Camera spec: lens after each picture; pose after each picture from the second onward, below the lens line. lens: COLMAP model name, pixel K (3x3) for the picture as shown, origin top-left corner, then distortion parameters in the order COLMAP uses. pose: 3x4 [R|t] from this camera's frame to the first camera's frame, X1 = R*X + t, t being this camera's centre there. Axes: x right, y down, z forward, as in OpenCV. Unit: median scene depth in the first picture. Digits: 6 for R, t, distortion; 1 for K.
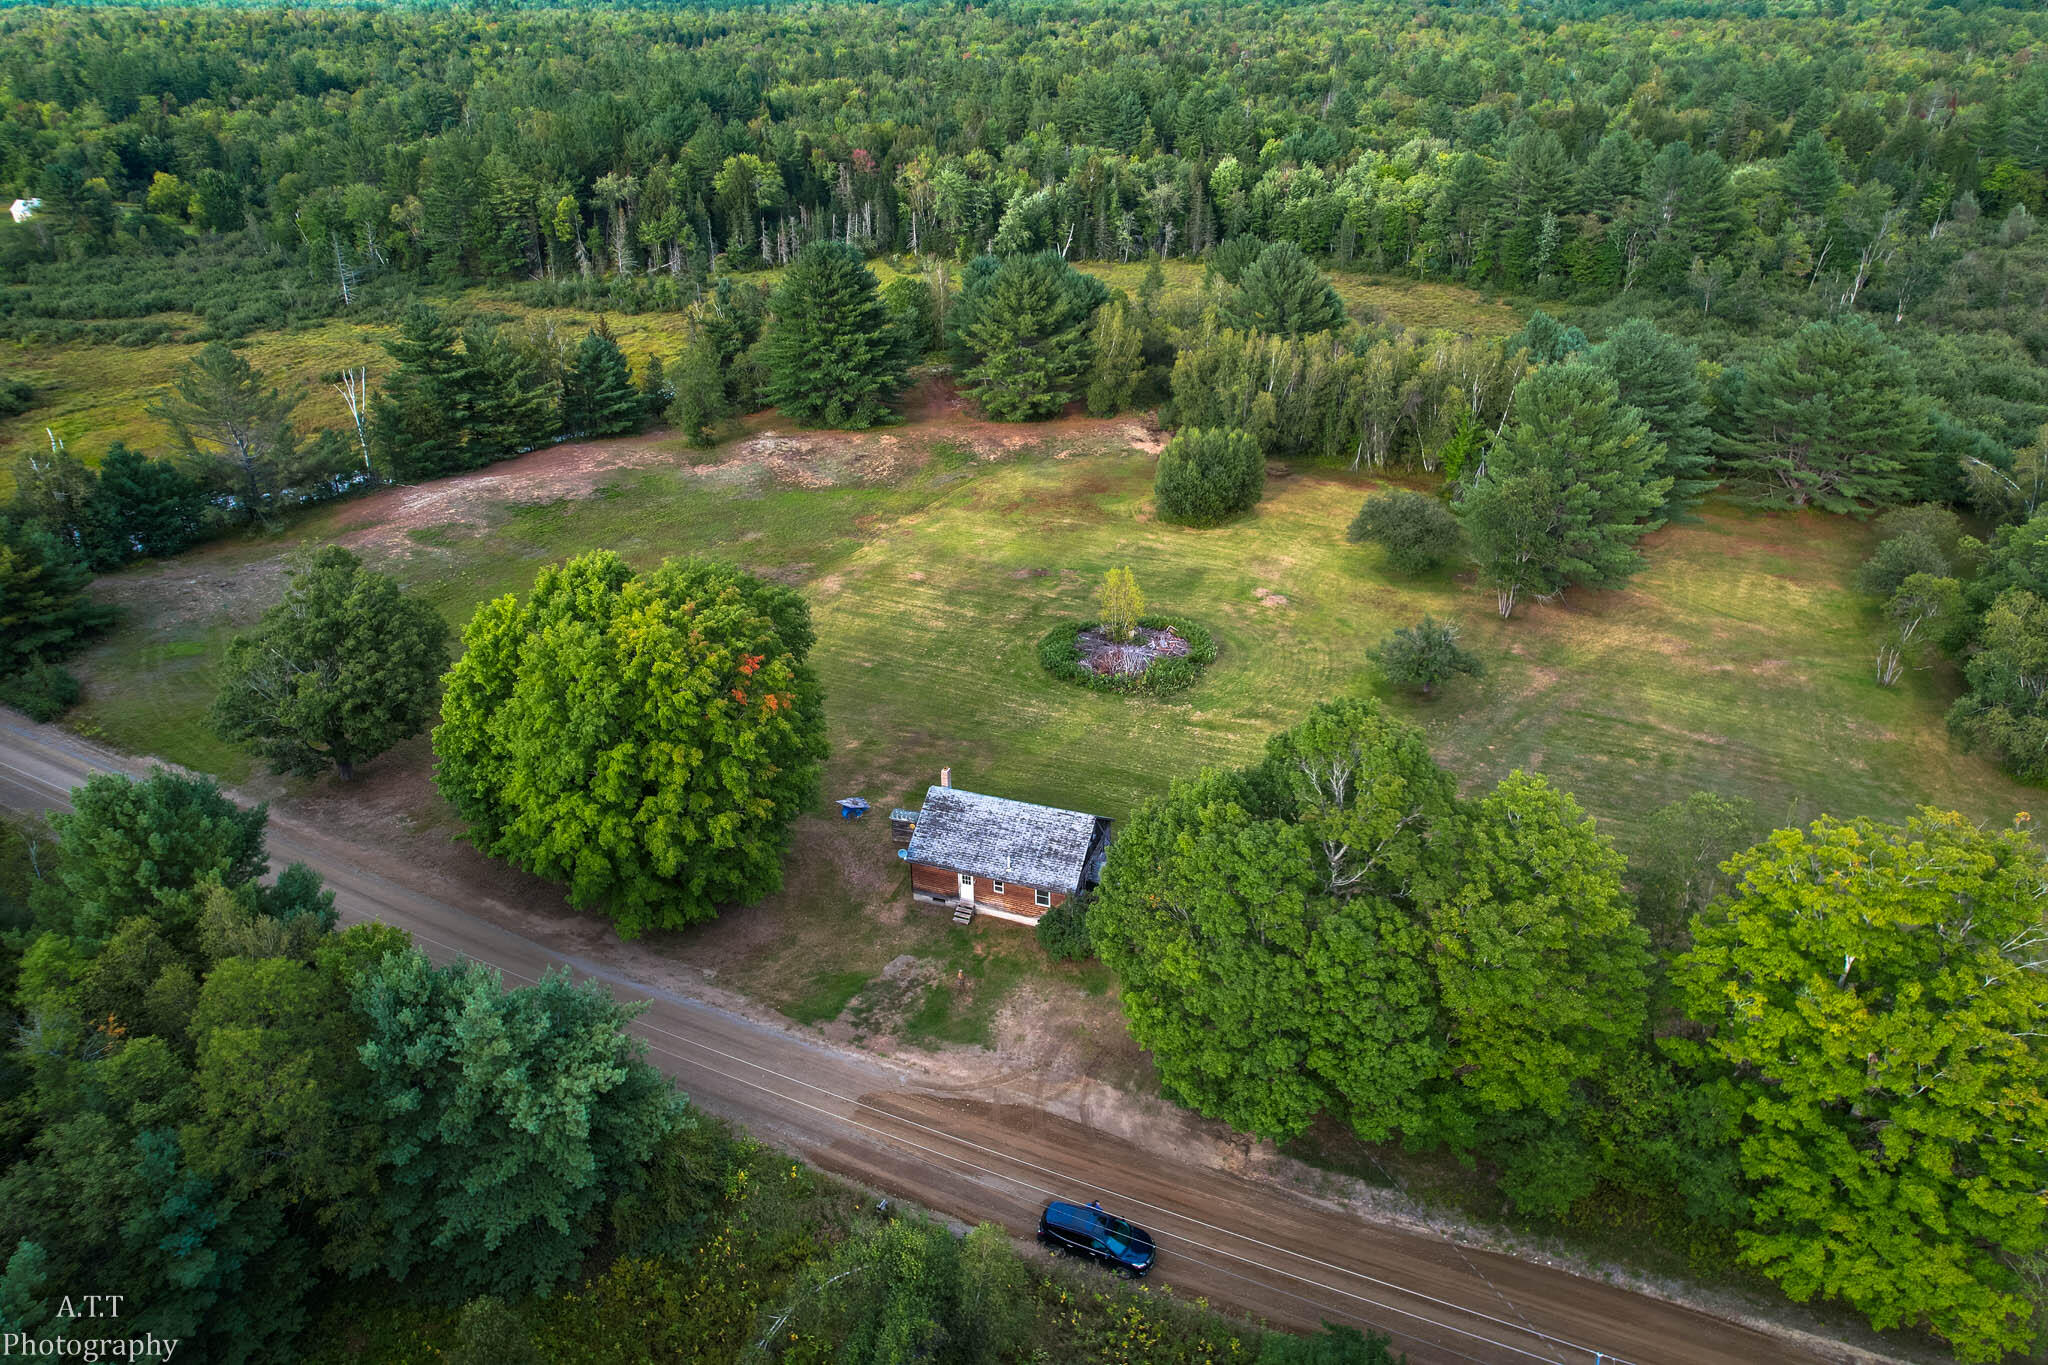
lens RADIAL K [[1304.7, 0, 1030.3], [0, 1304.7, 675.9], [0, 0, 1]] dist [-0.073357, 0.062798]
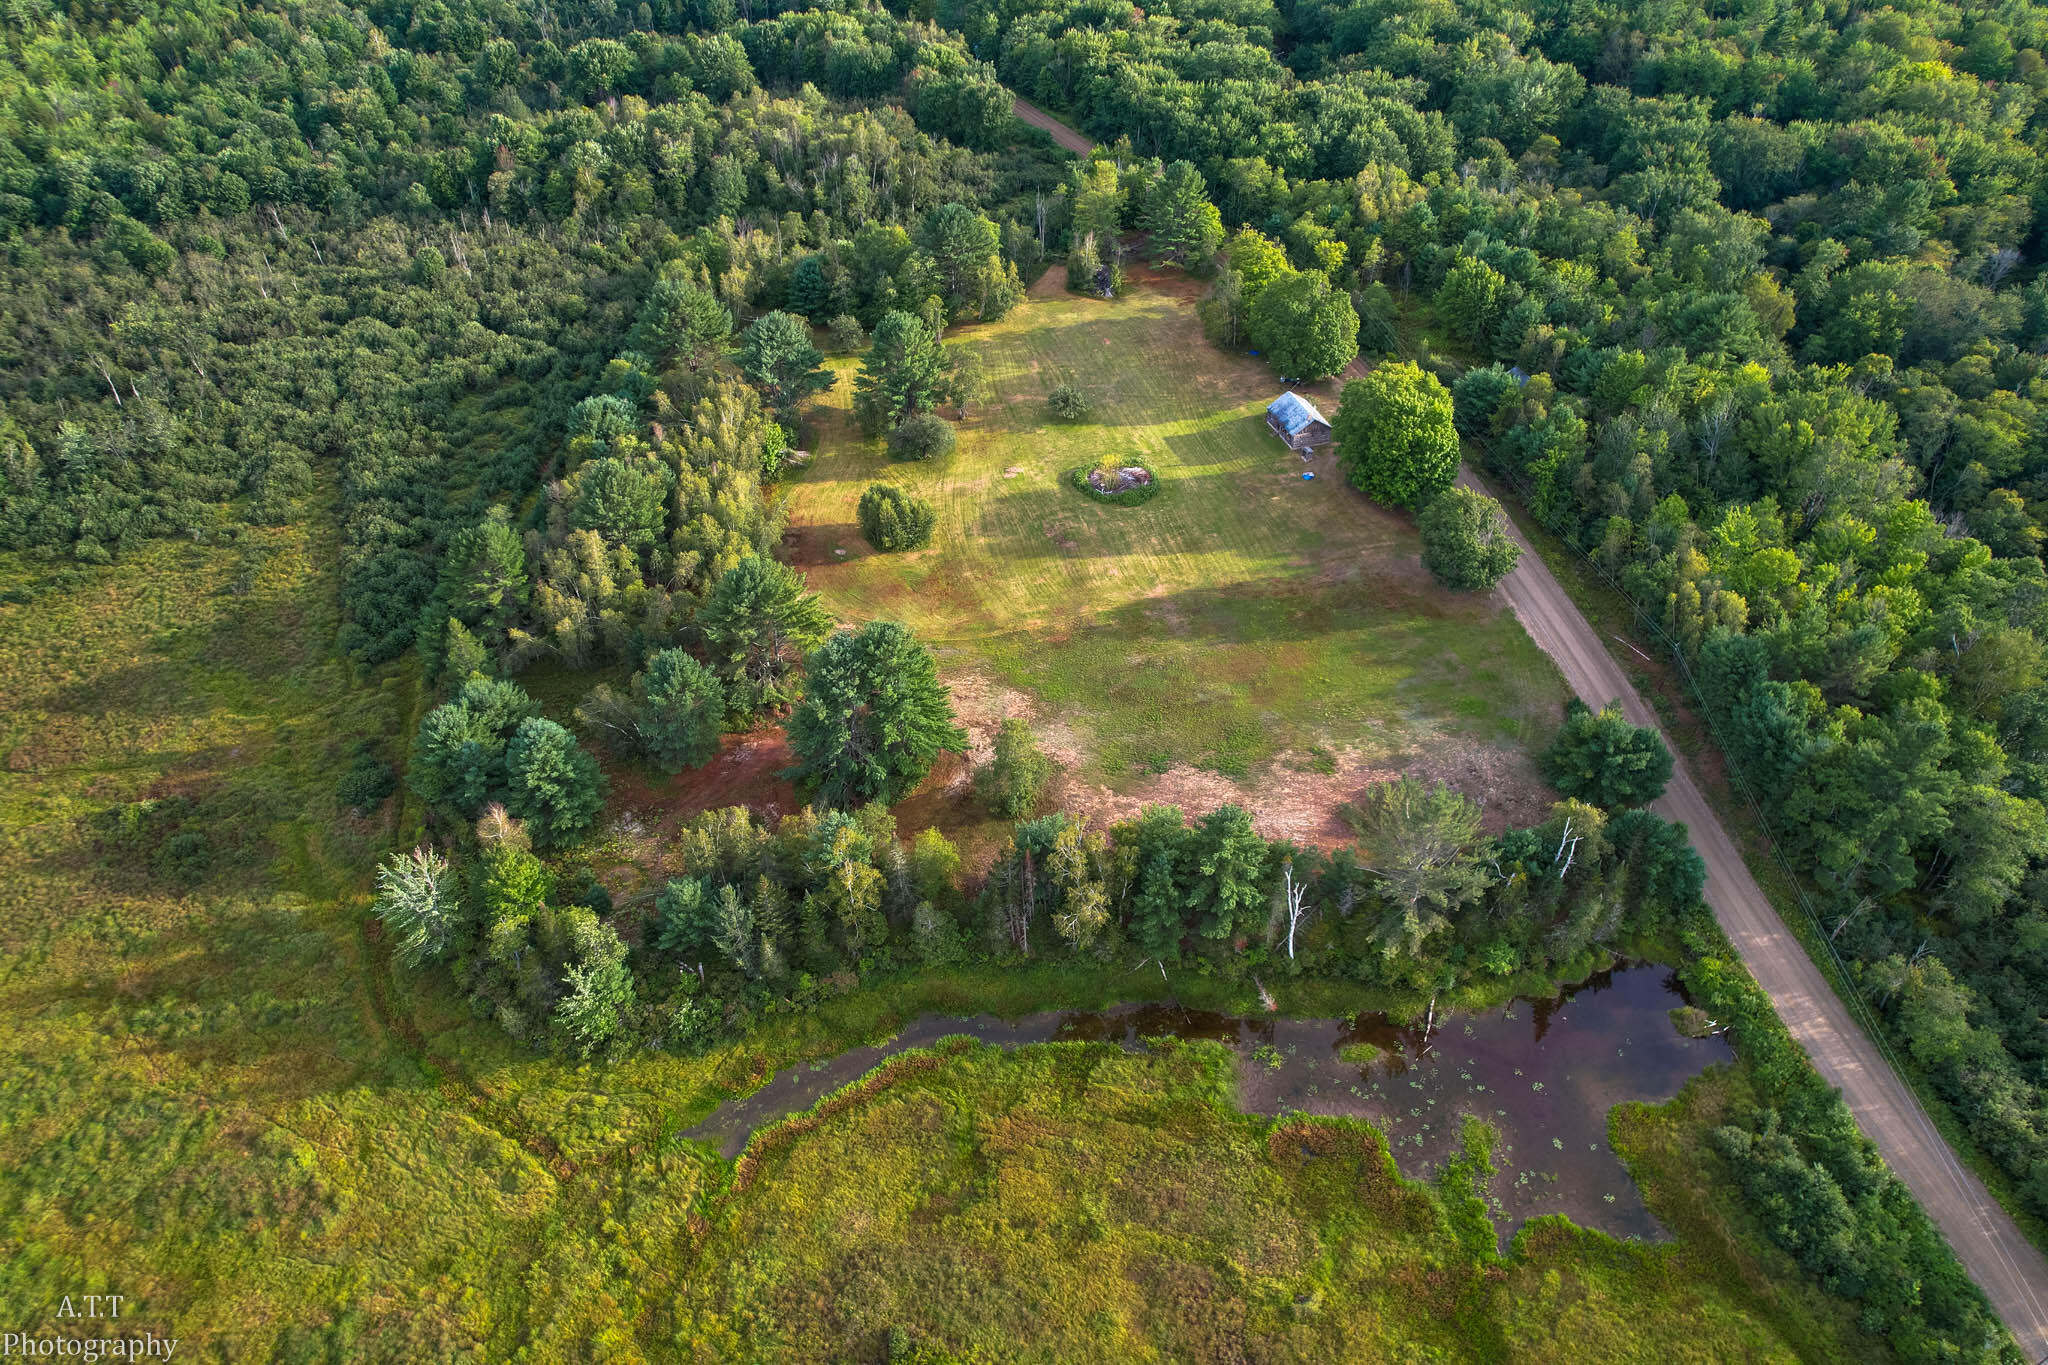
lens RADIAL K [[1304.7, 0, 1030.3], [0, 1304.7, 675.9], [0, 0, 1]] dist [-0.073357, 0.062798]
pose [[-0.607209, -0.517546, 0.602863, -1.764187], [0.370314, 0.486965, 0.791033, -2.201632], [-0.702969, 0.703571, -0.104035, 2.203655]]
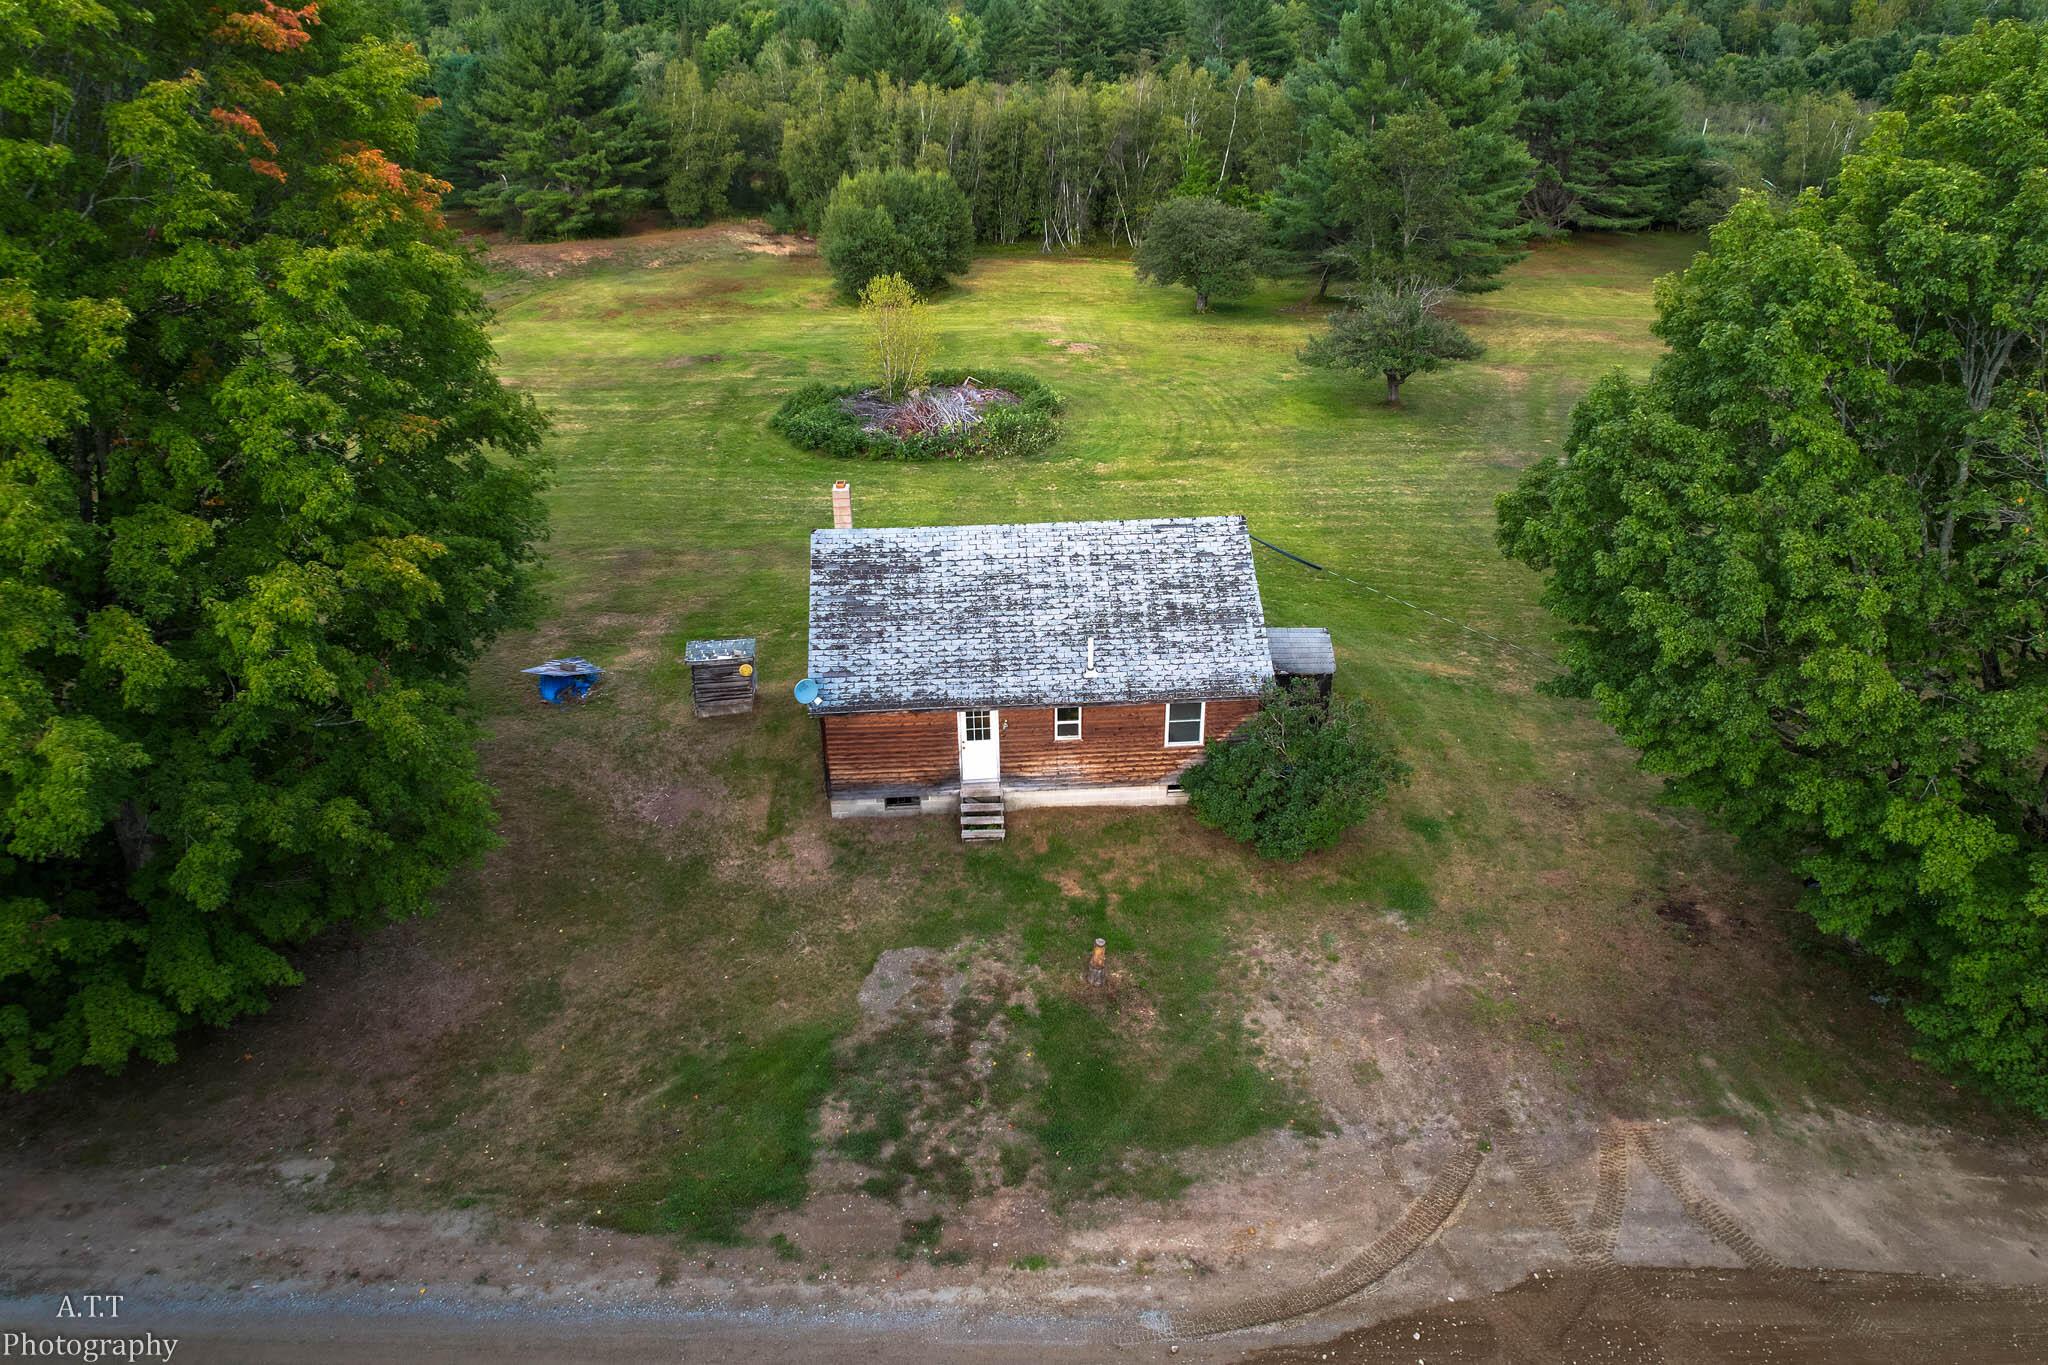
lens RADIAL K [[1304.7, 0, 1030.3], [0, 1304.7, 675.9], [0, 0, 1]] dist [-0.073357, 0.062798]
pose [[0.914530, -0.178947, 0.362784, -0.171720], [0.180613, 0.983108, 0.029626, 0.131364], [-0.361958, 0.038430, 0.931402, 0.625232]]
